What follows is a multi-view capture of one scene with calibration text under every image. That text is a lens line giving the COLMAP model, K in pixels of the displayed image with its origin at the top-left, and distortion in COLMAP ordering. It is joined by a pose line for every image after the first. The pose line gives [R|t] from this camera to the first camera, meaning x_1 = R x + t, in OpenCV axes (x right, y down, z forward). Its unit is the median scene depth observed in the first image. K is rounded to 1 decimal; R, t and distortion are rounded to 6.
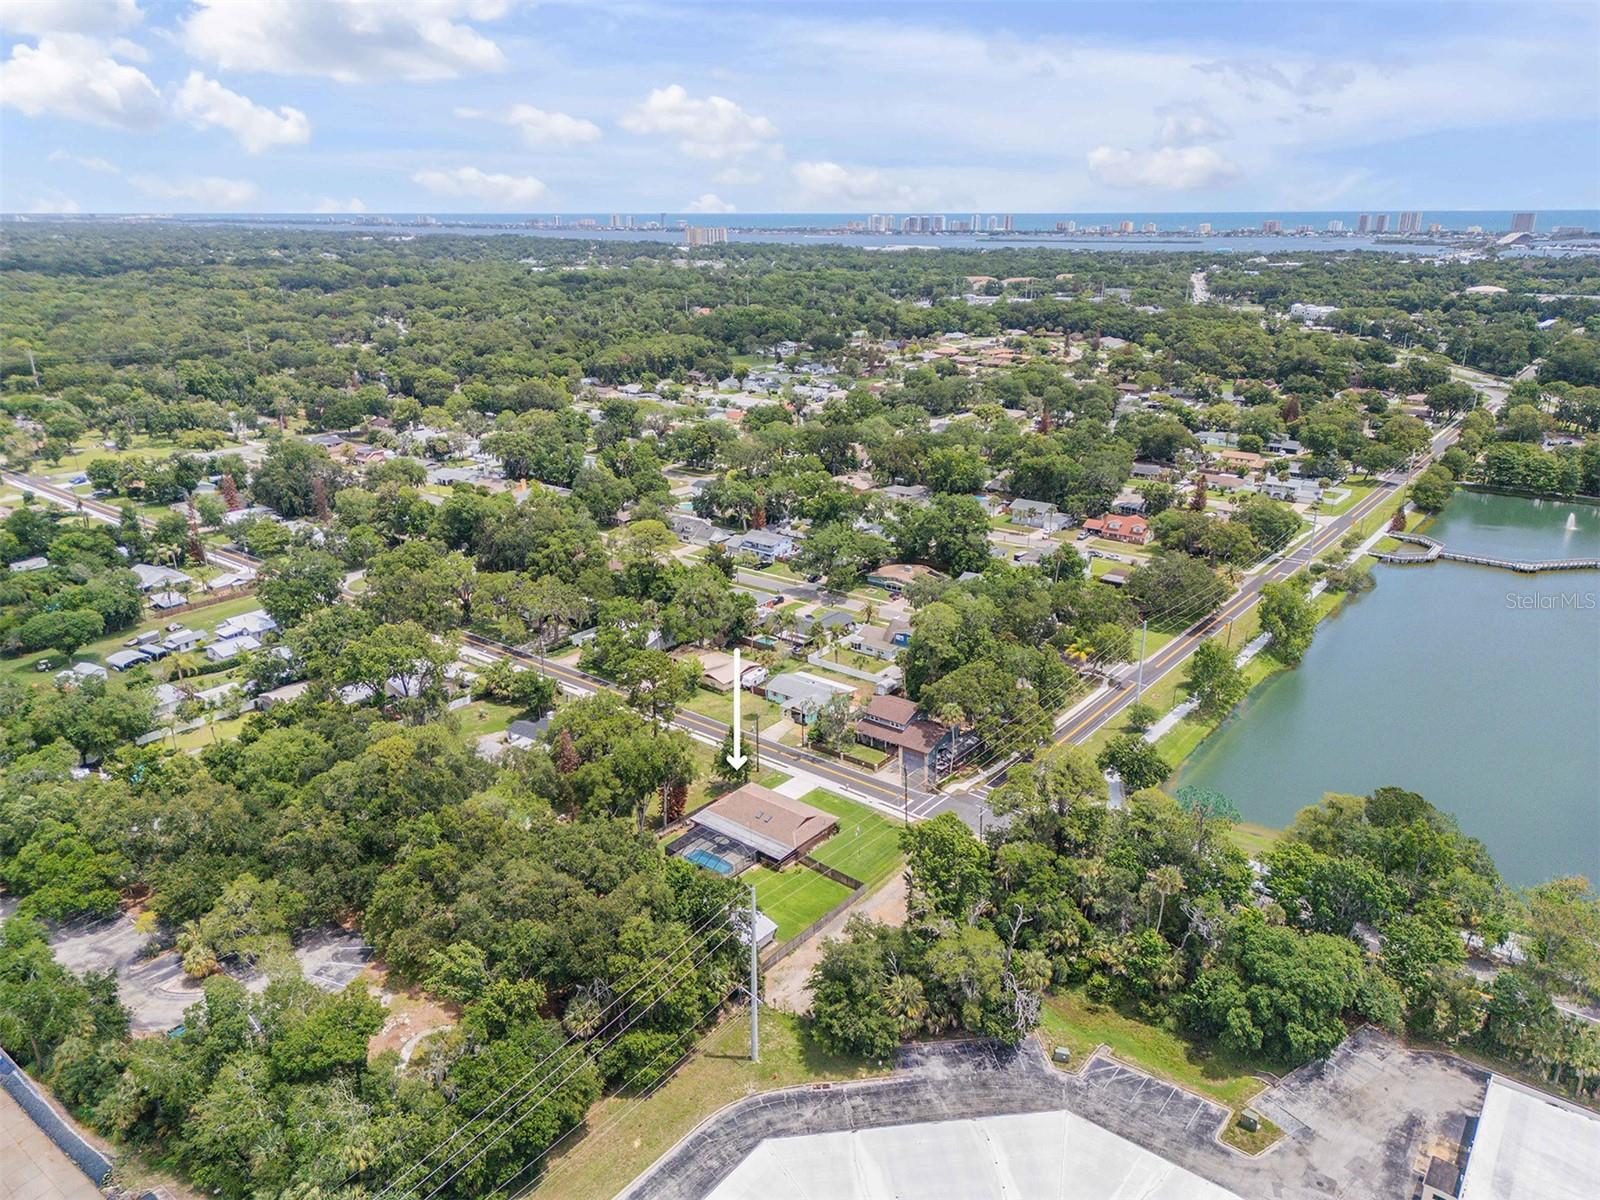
lens RADIAL K [[1110.1, 0, 800.0], [0, 1110.1, 600.0], [0, 0, 1]] dist [0.110295, -0.111417]
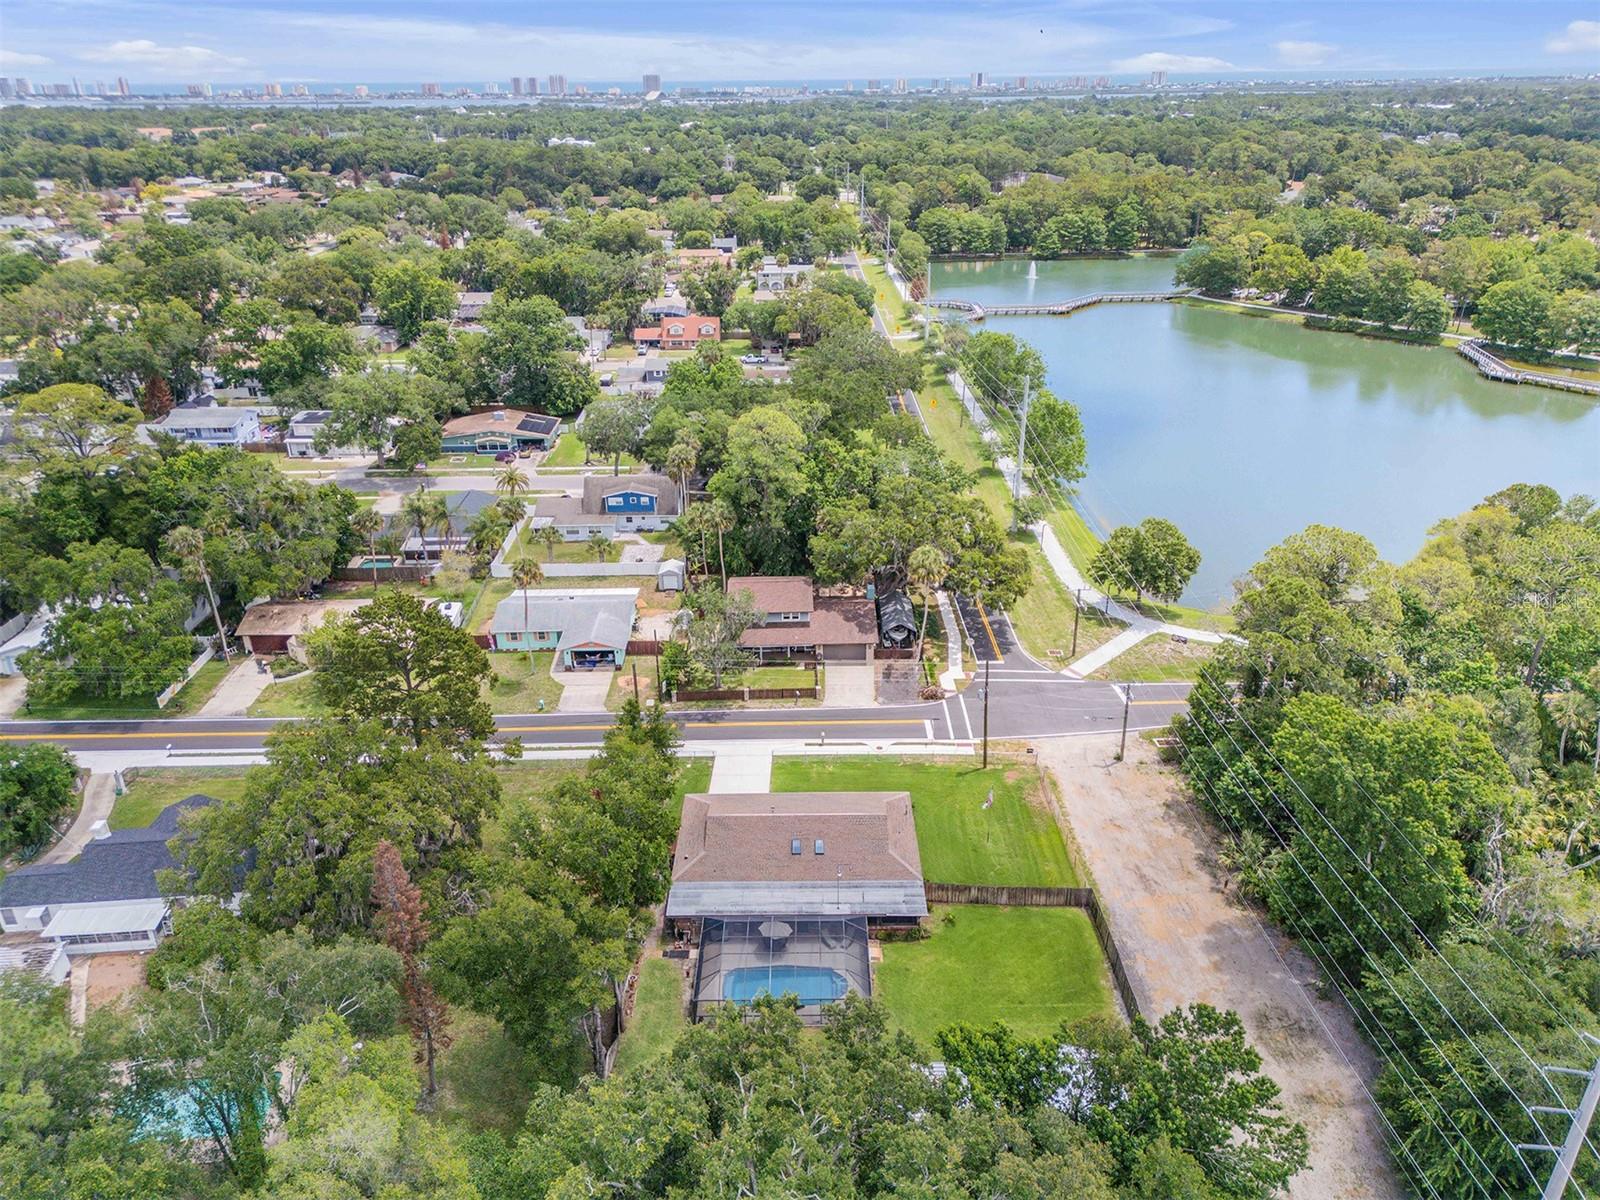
lens RADIAL K [[1110.1, 0, 800.0], [0, 1110.1, 600.0], [0, 0, 1]] dist [0.110295, -0.111417]
pose [[0.785097, -0.267879, 0.558448, -0.201881], [0.209849, 0.963351, 0.167087, 0.004234], [-0.582740, -0.013990, 0.812538, 0.431454]]
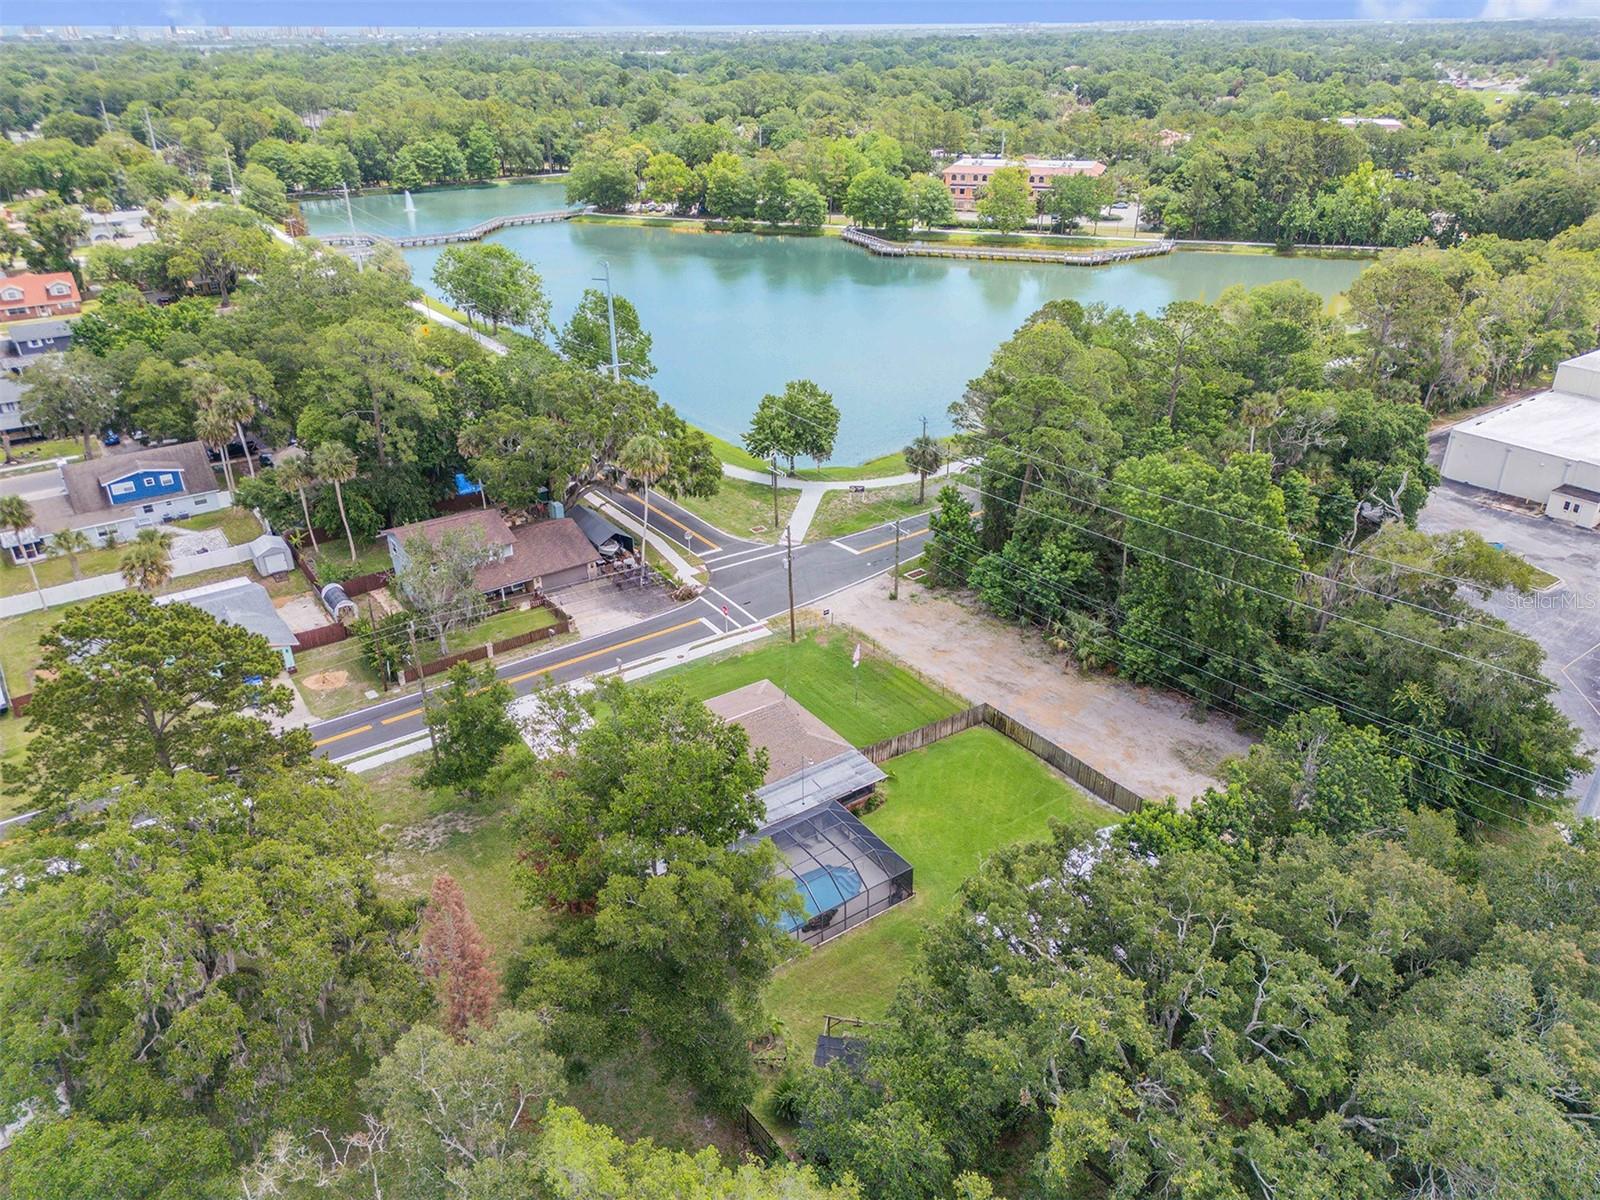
lens RADIAL K [[1124.6, 0, 800.0], [0, 1124.6, 600.0], [0, 0, 1]] dist [0.064405, -0.060454]
pose [[0.291825, -0.435077, 0.851790, -0.263653], [0.315716, 0.884457, 0.343598, 0.000433], [-0.902863, 0.168654, 0.395467, 0.572224]]
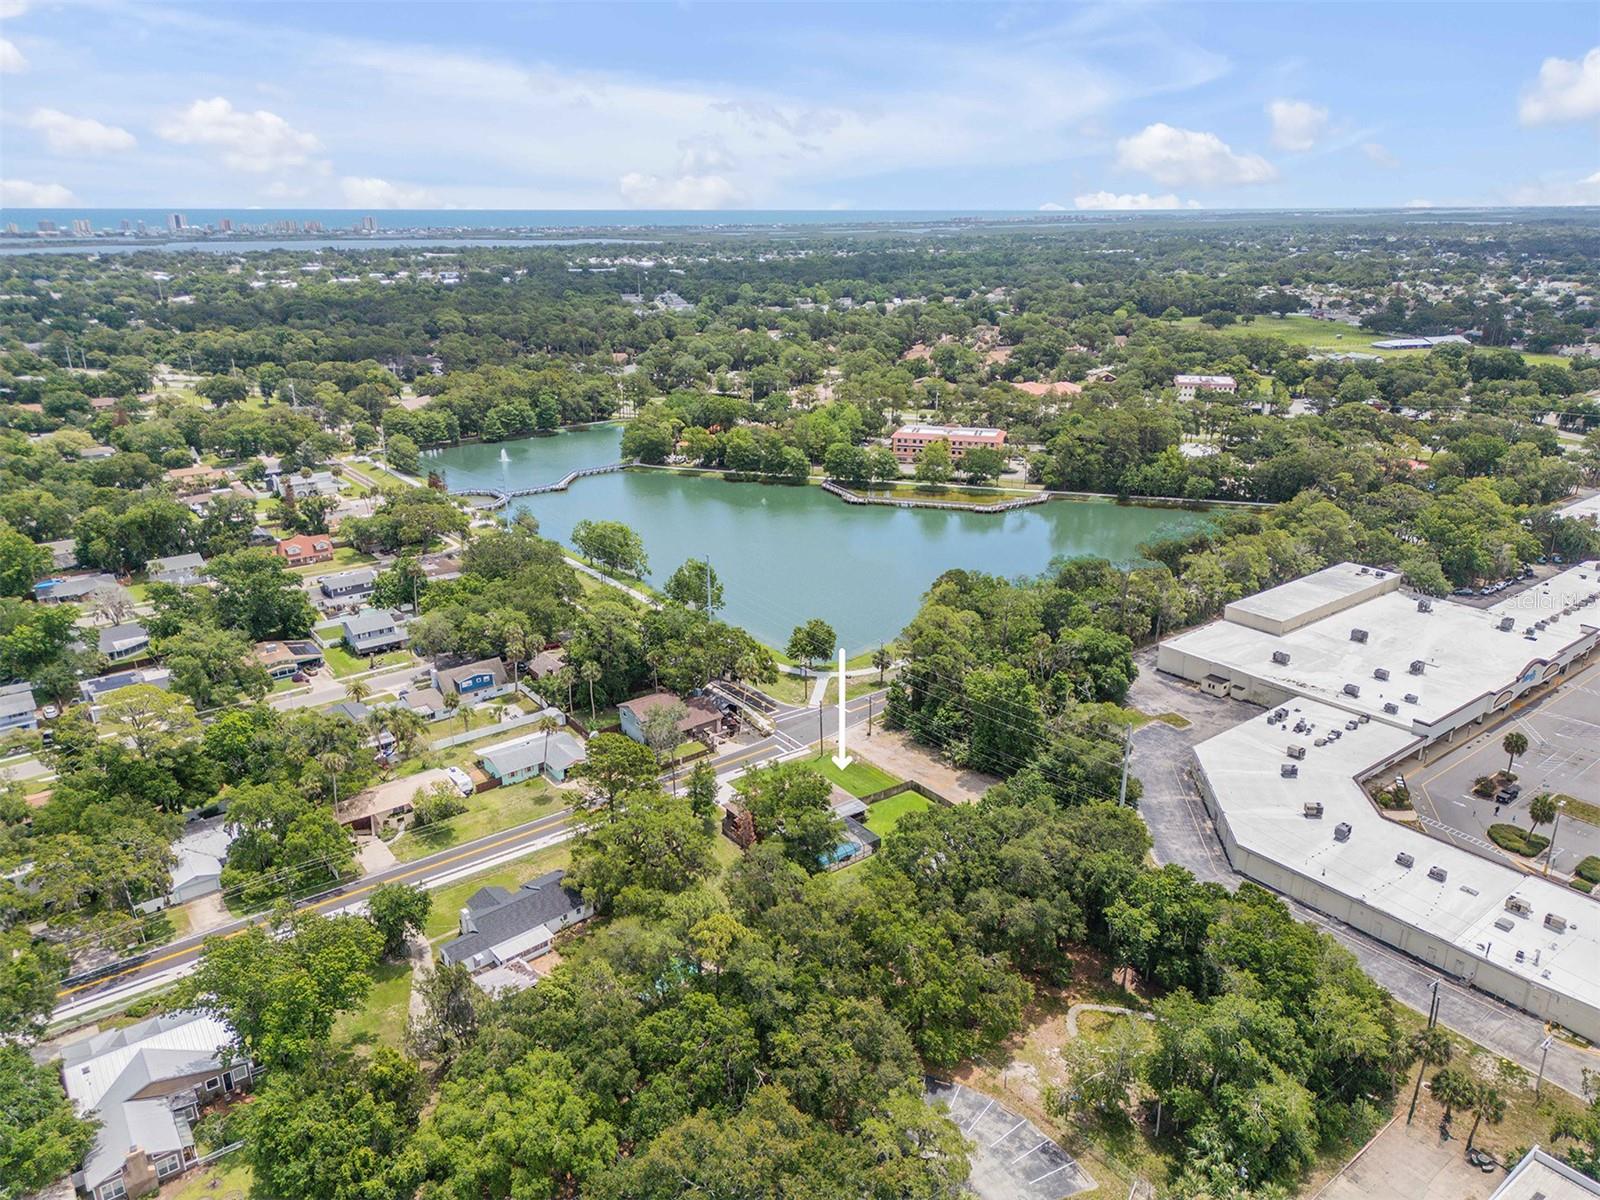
lens RADIAL K [[1110.1, 0, 800.0], [0, 1110.1, 600.0], [0, 0, 1]] dist [0.110295, -0.111417]
pose [[0.258958, -0.319250, 0.911603, -0.661694], [0.315467, 0.919995, 0.232574, -0.158206], [-0.912919, 0.227353, 0.338953, 0.439755]]
